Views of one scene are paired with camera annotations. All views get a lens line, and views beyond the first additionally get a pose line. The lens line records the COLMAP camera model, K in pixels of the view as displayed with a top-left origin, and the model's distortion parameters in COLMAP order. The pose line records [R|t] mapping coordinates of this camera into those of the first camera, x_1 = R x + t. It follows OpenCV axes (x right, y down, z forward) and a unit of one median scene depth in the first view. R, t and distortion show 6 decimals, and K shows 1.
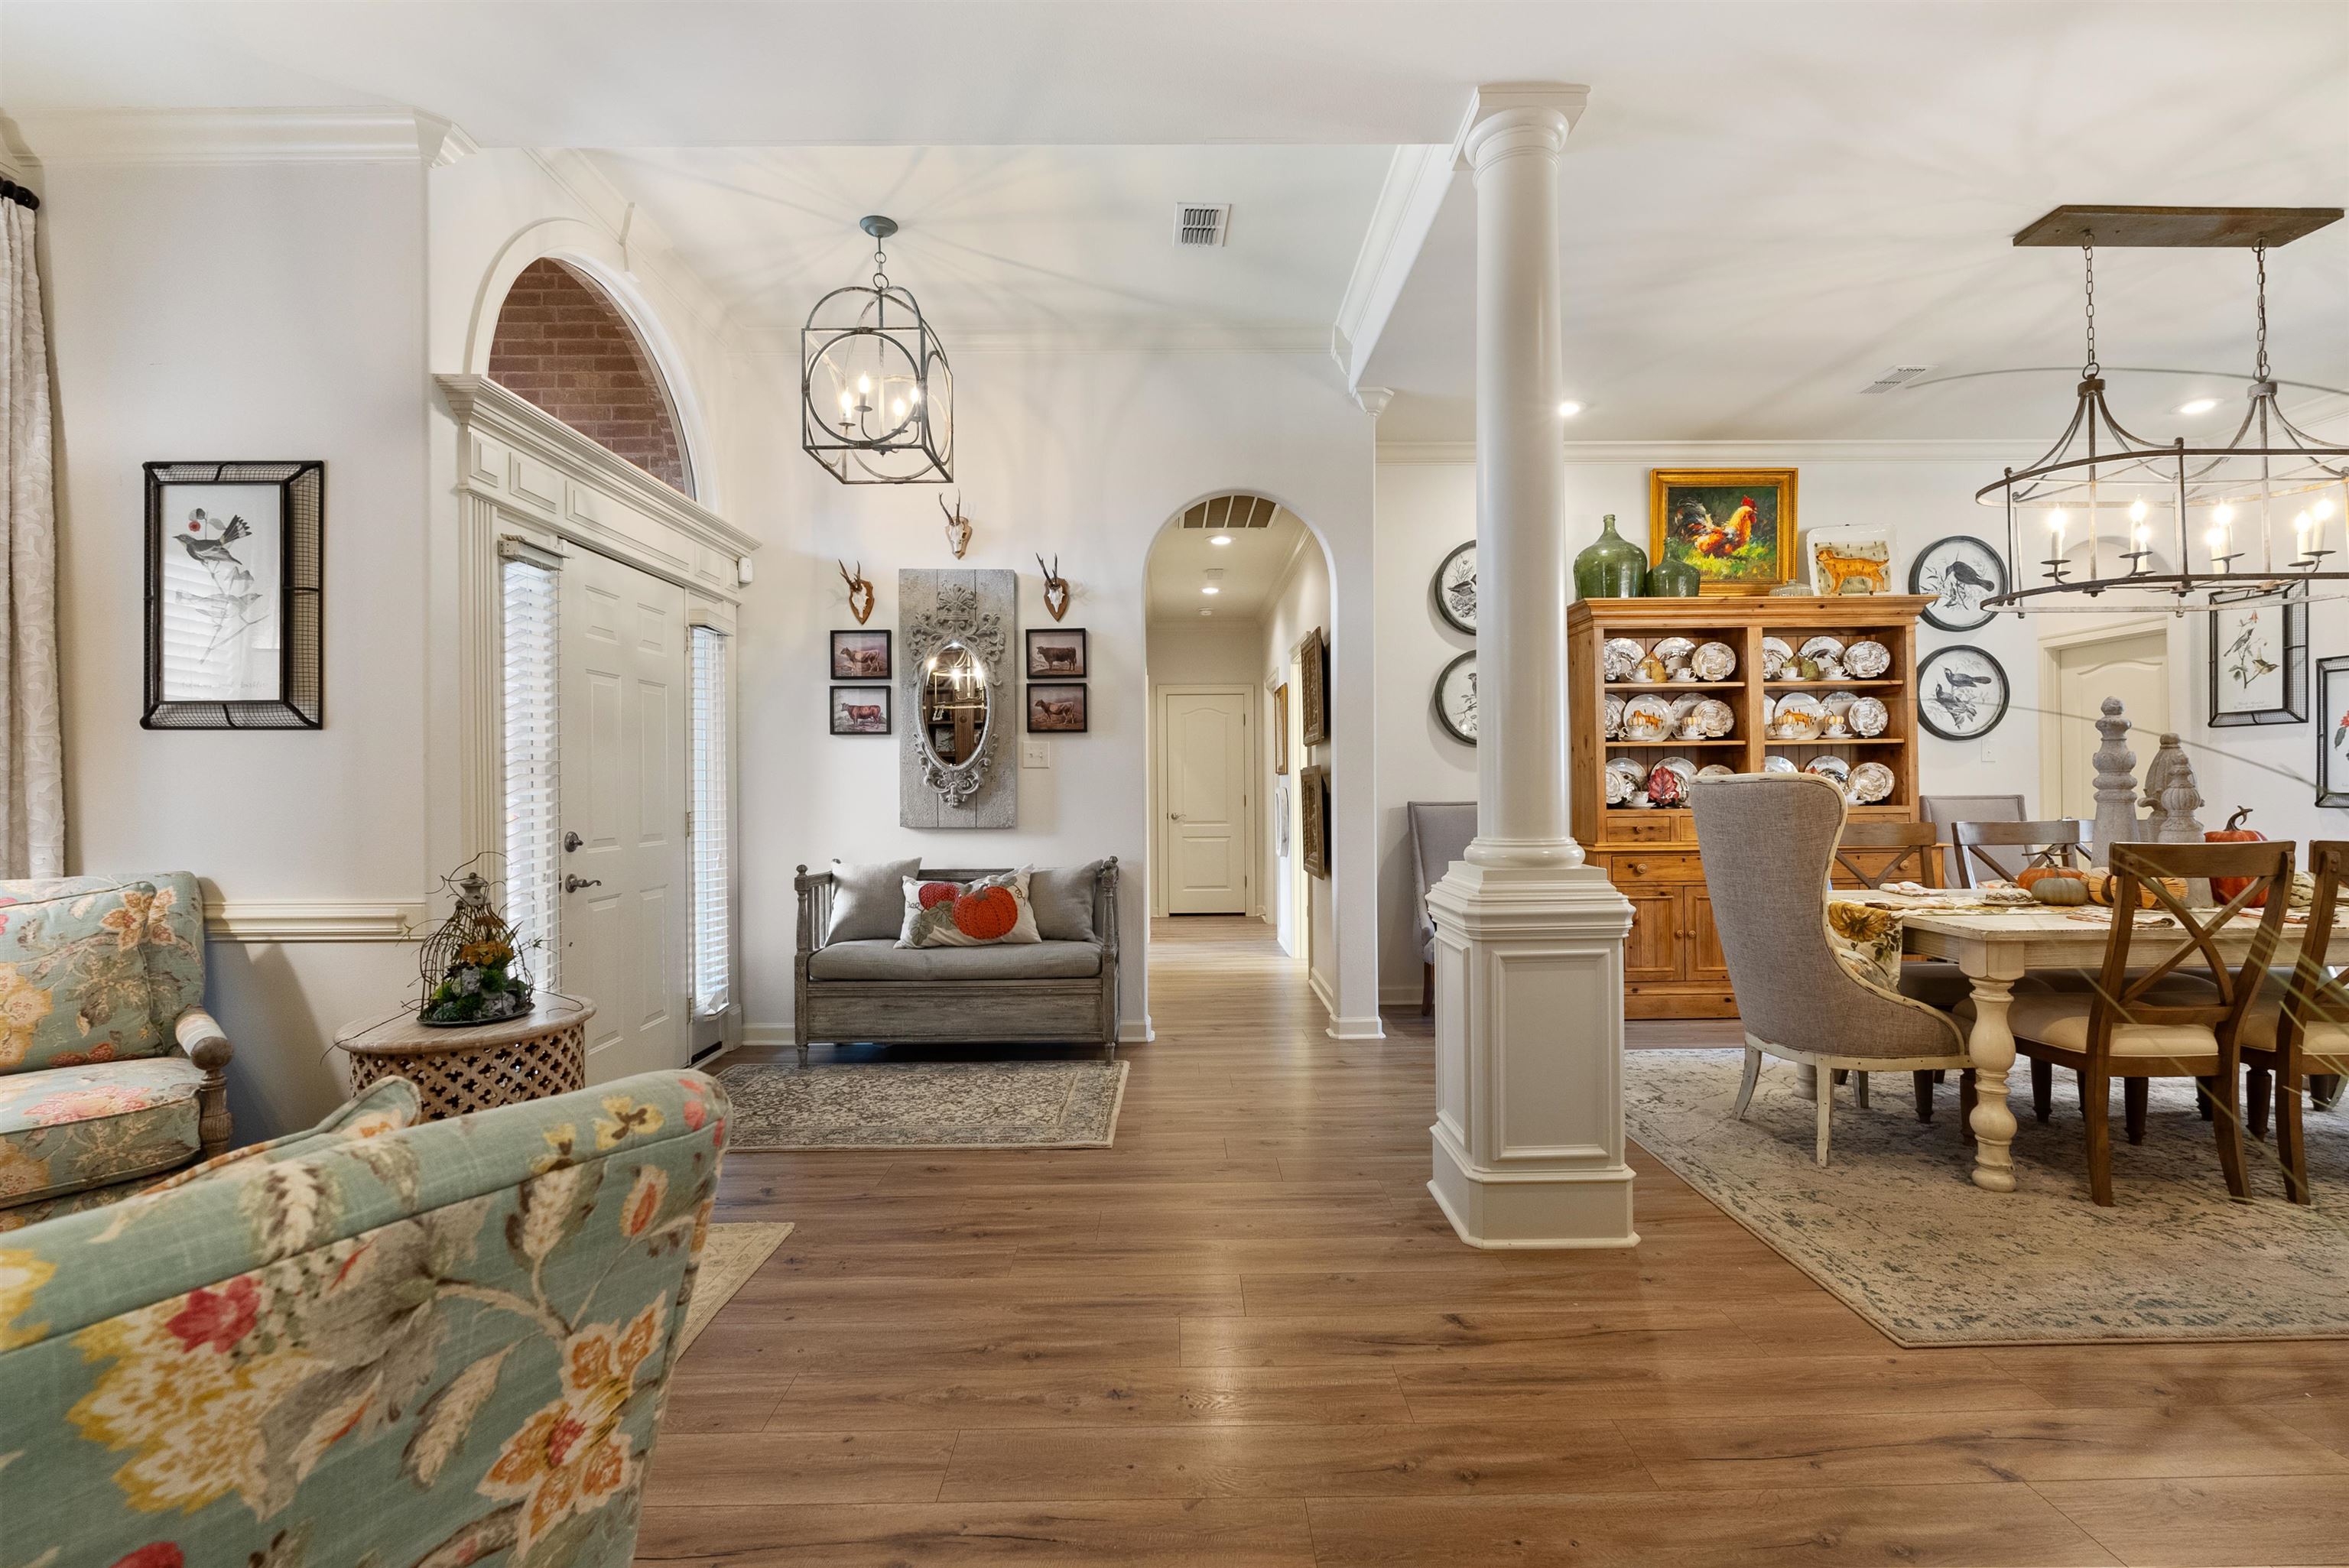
lens RADIAL K [[1025.7, 0, 1184.6], [0, 1025.7, 786.3], [0, 0, 1]] dist [-0.009354, -0.000357]
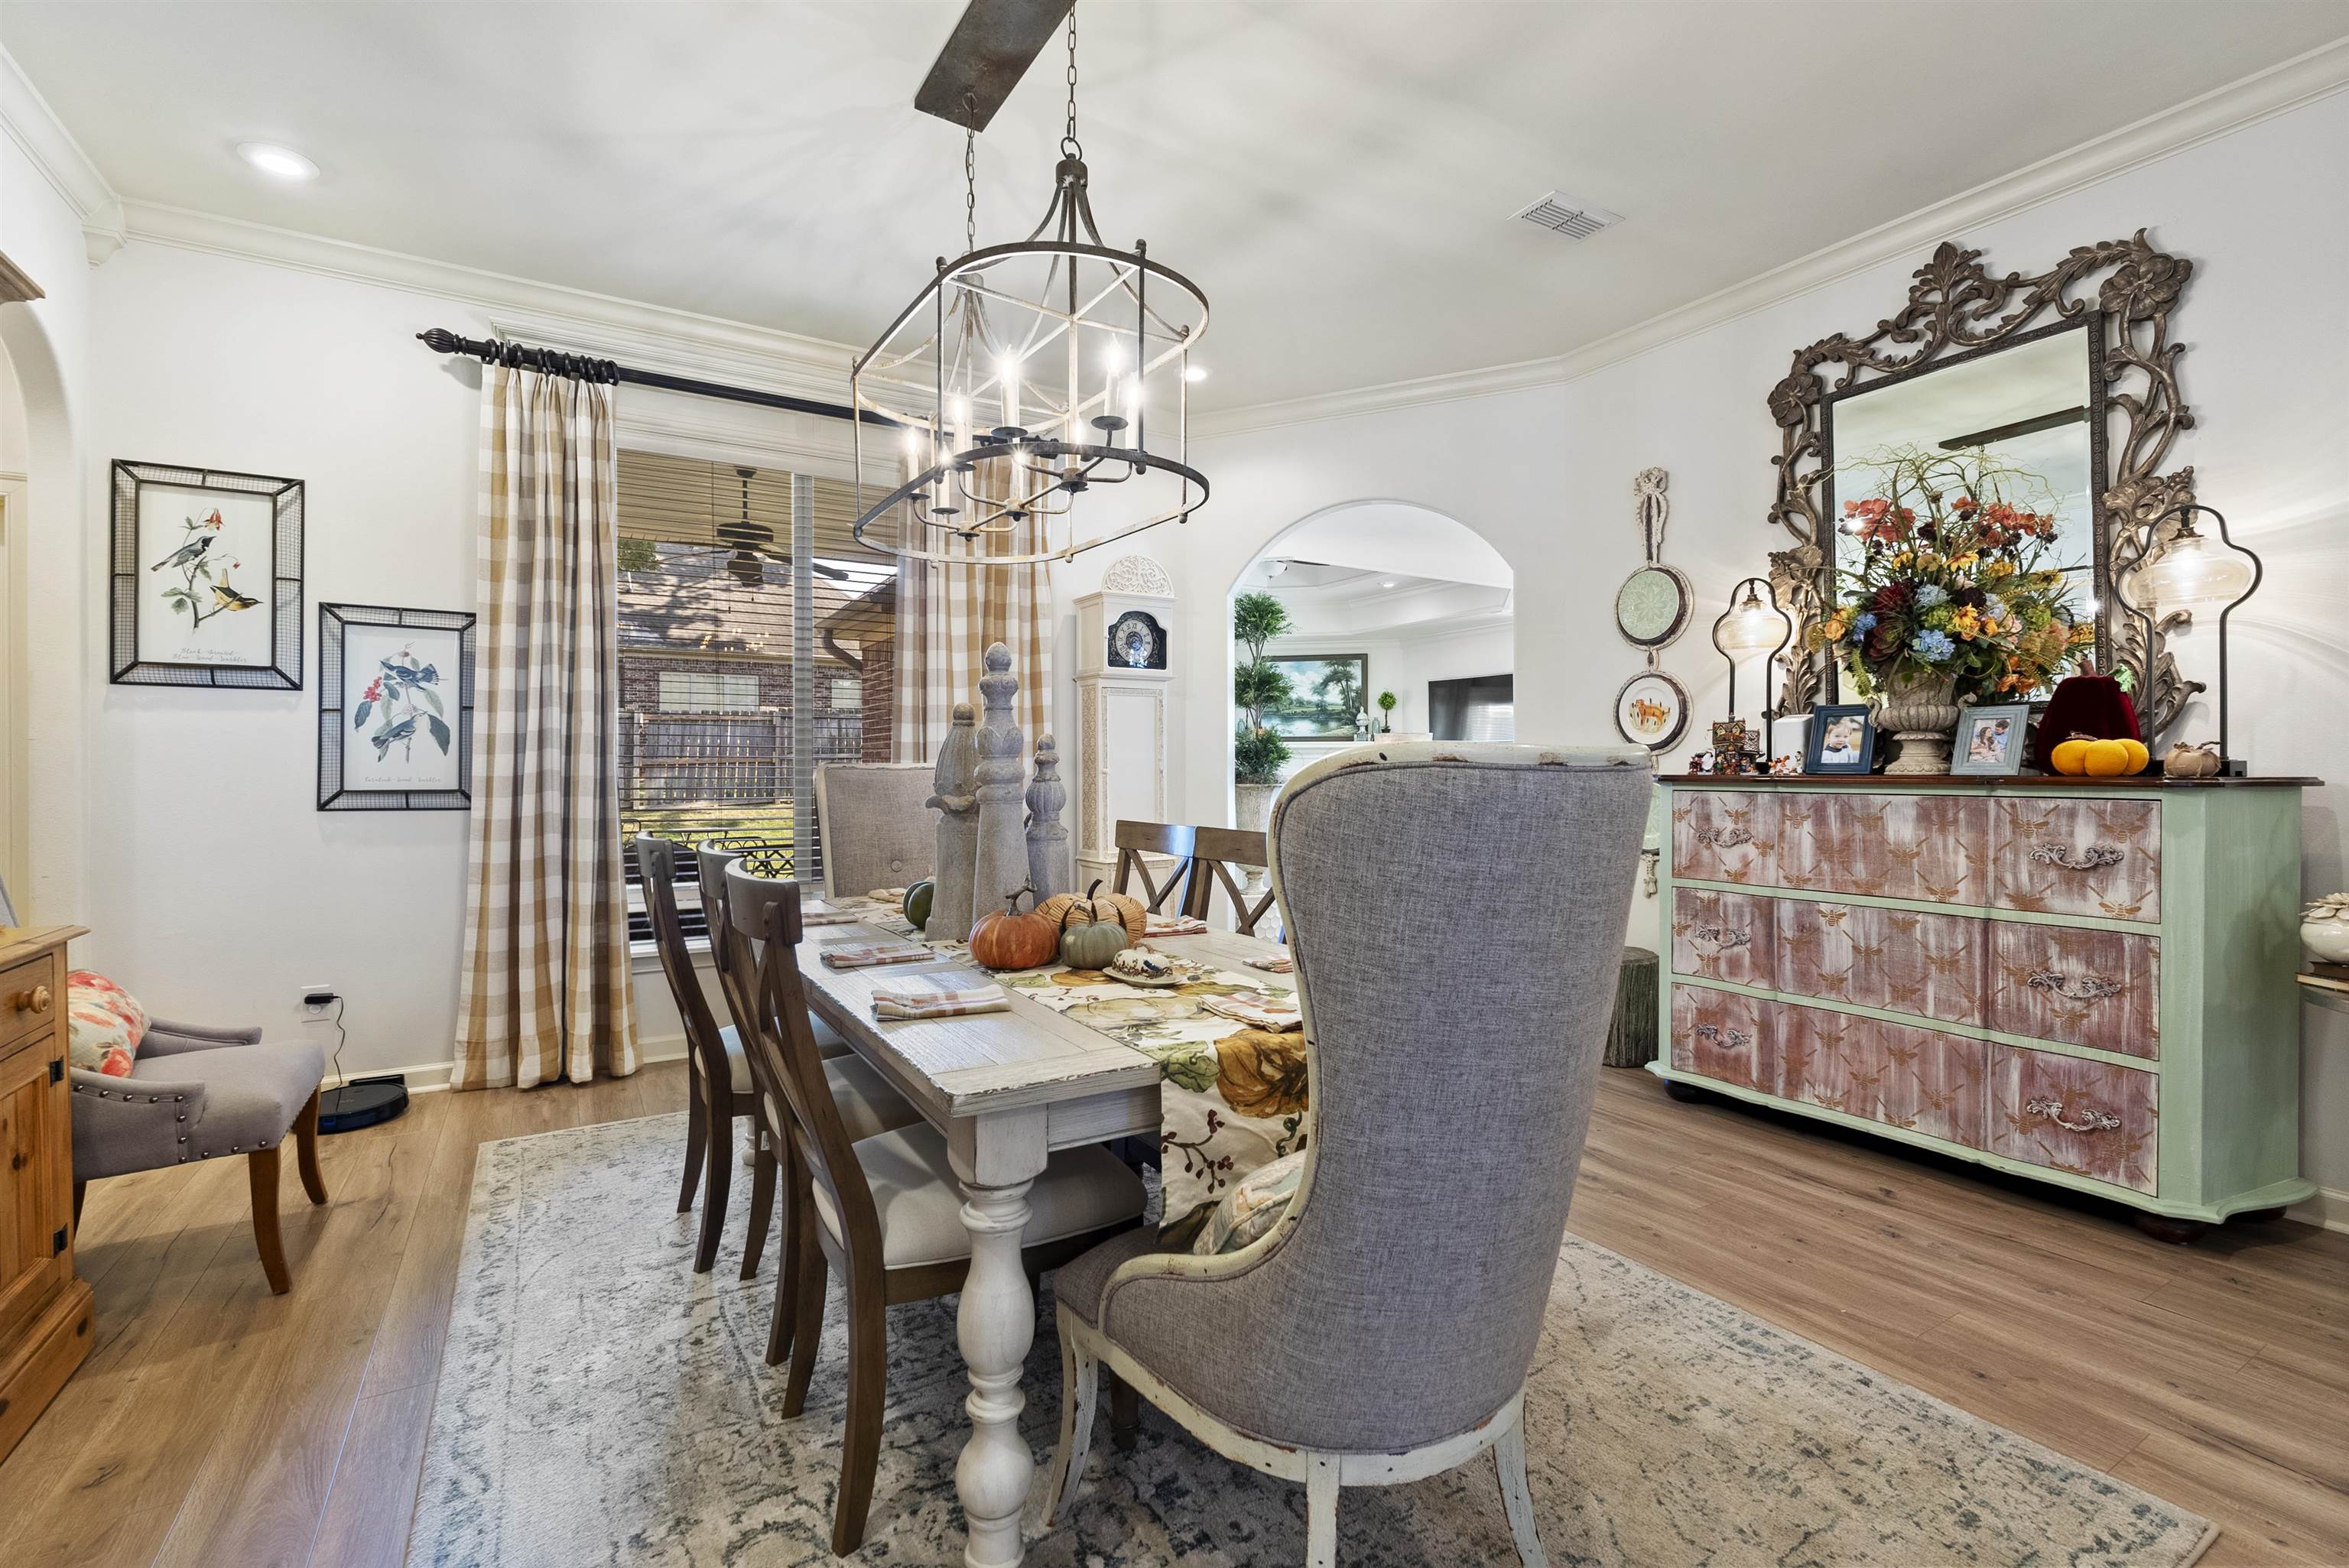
lens RADIAL K [[1058.9, 0, 1172.4], [0, 1058.9, 786.5], [0, 0, 1]] dist [-0.003282, -0.000023]
pose [[-0.503257, -0.003738, 0.864128, 0.169498], [0.003387, 0.999974, 0.006299, 0.000499], [-0.864130, 0.006097, -0.503232, 0.813237]]
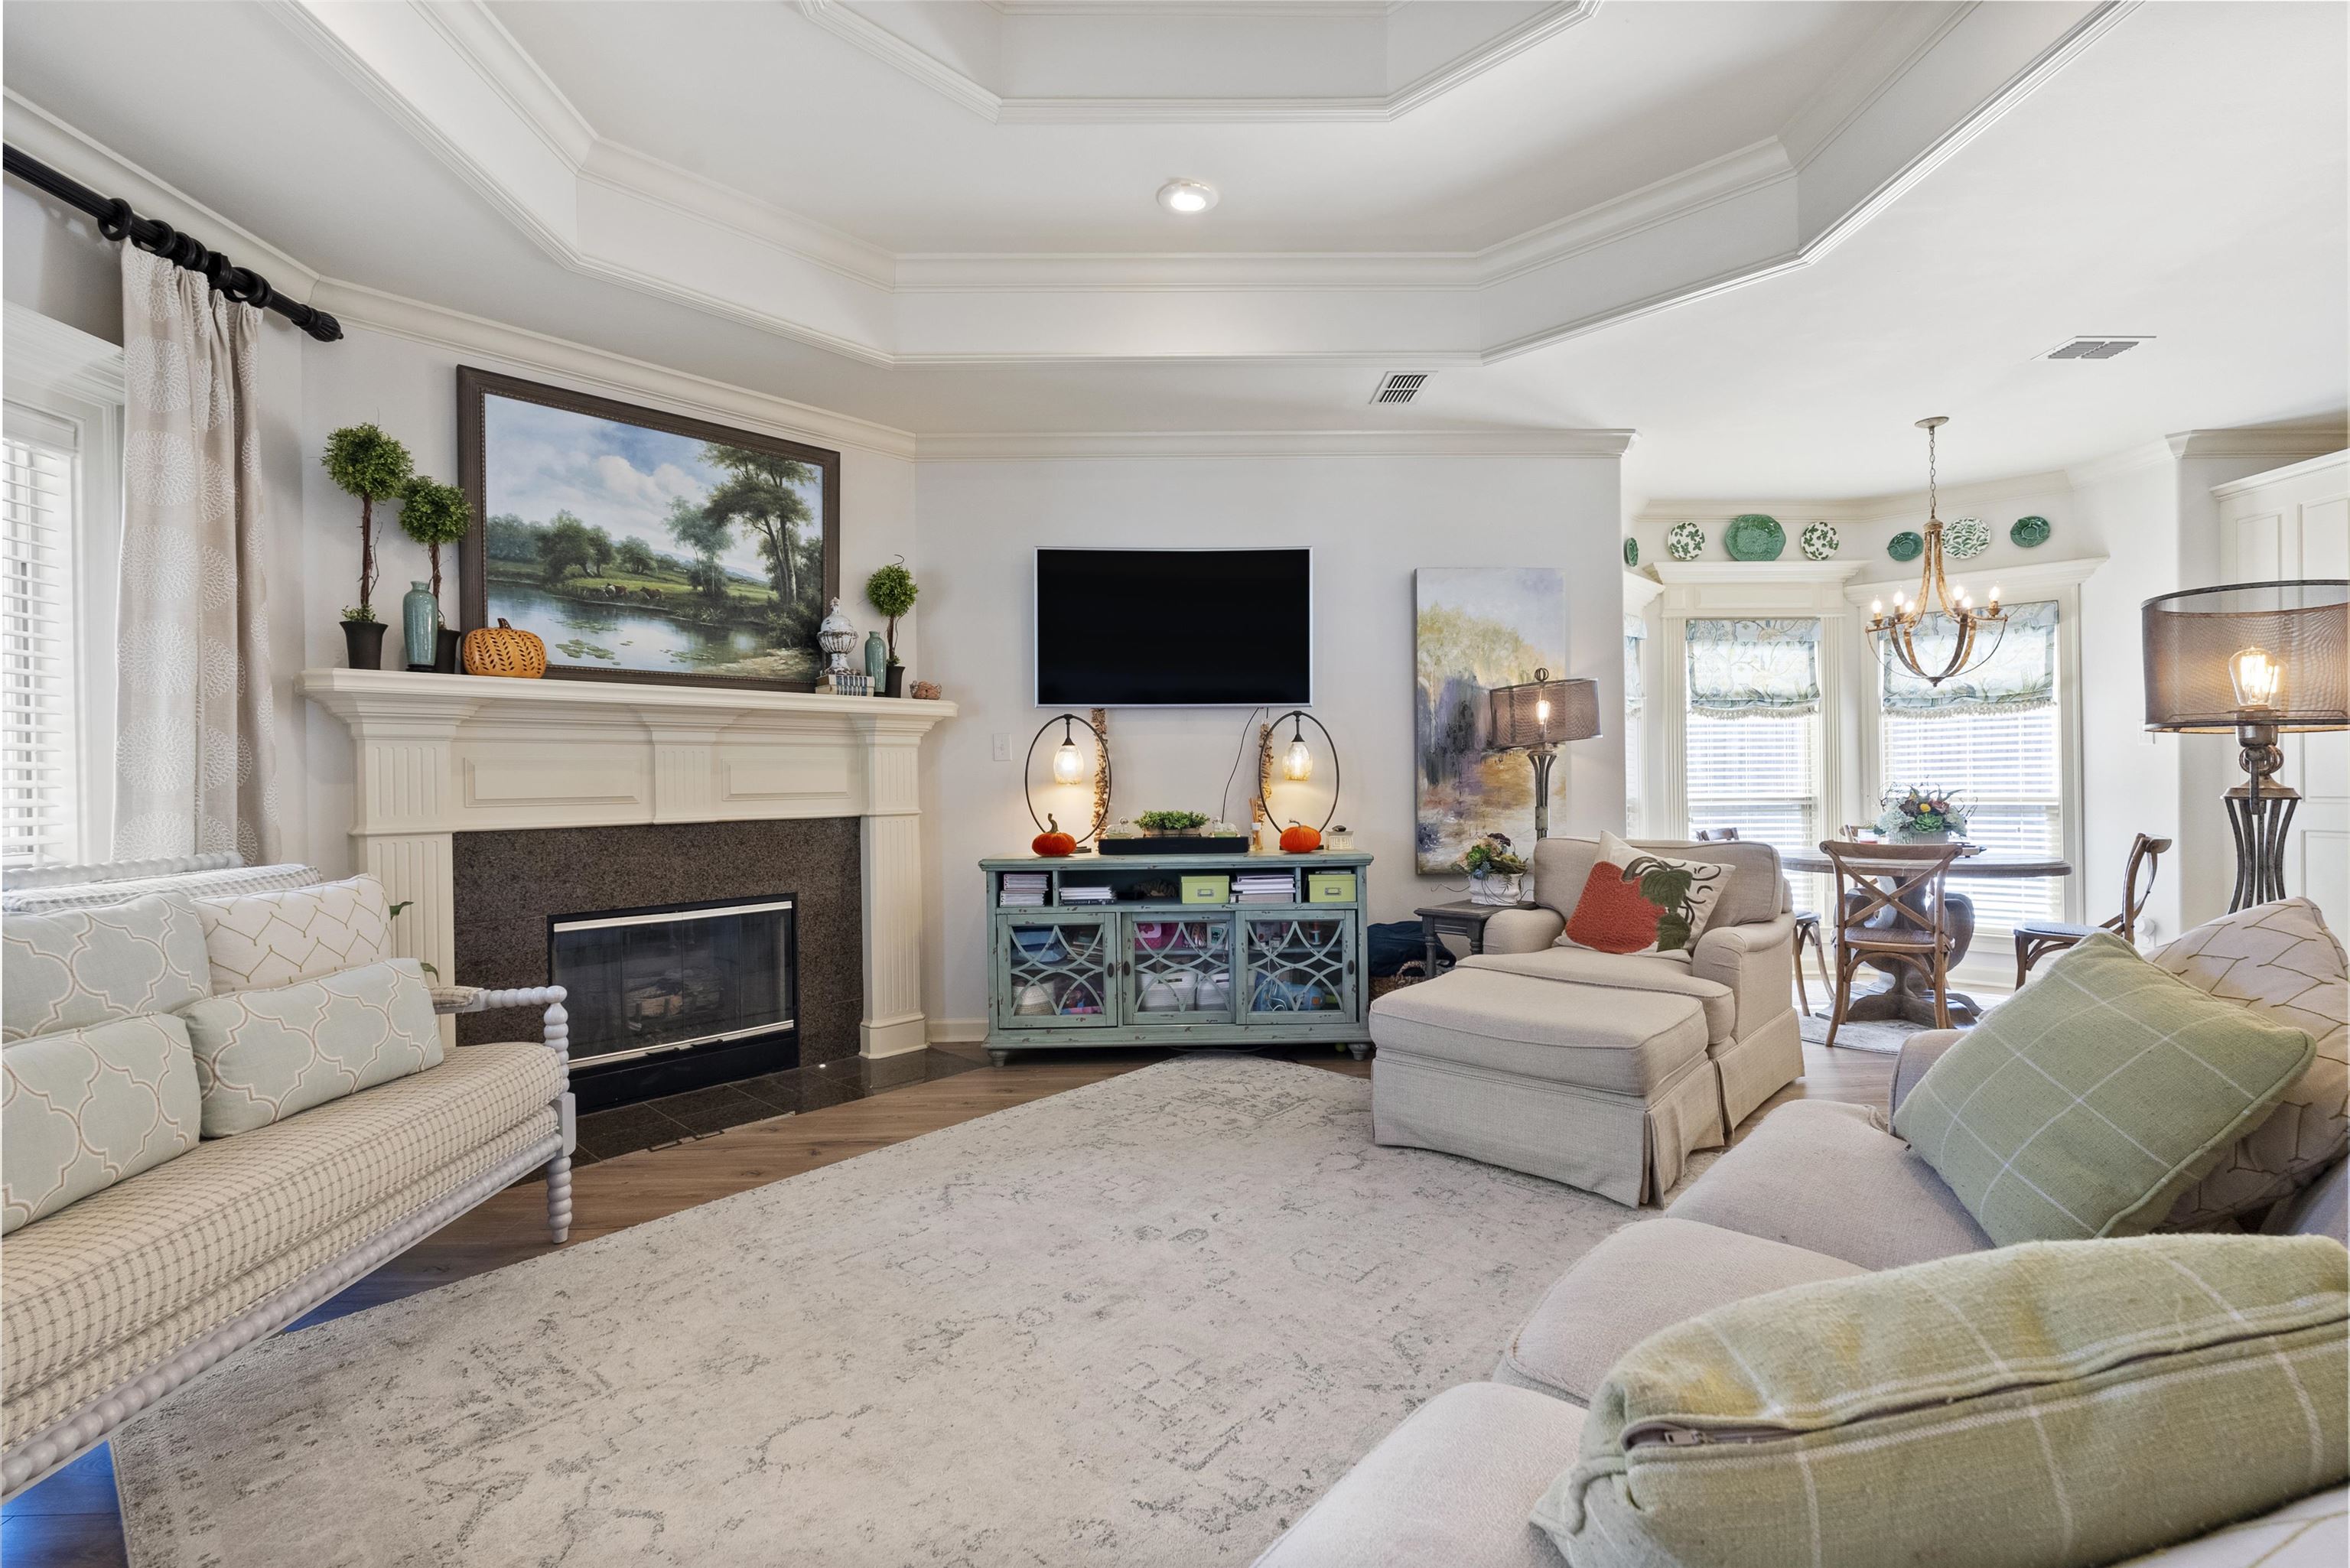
lens RADIAL K [[1036.1, 0, 1175.0], [0, 1036.1, 784.0], [0, 0, 1]] dist [-0.005343, 0.000207]
pose [[-0.999754, 0.020742, -0.007897, 1.702111], [0.020711, 0.999777, 0.004074, -0.012392], [0.007980, 0.003909, -0.999961, 0.093195]]
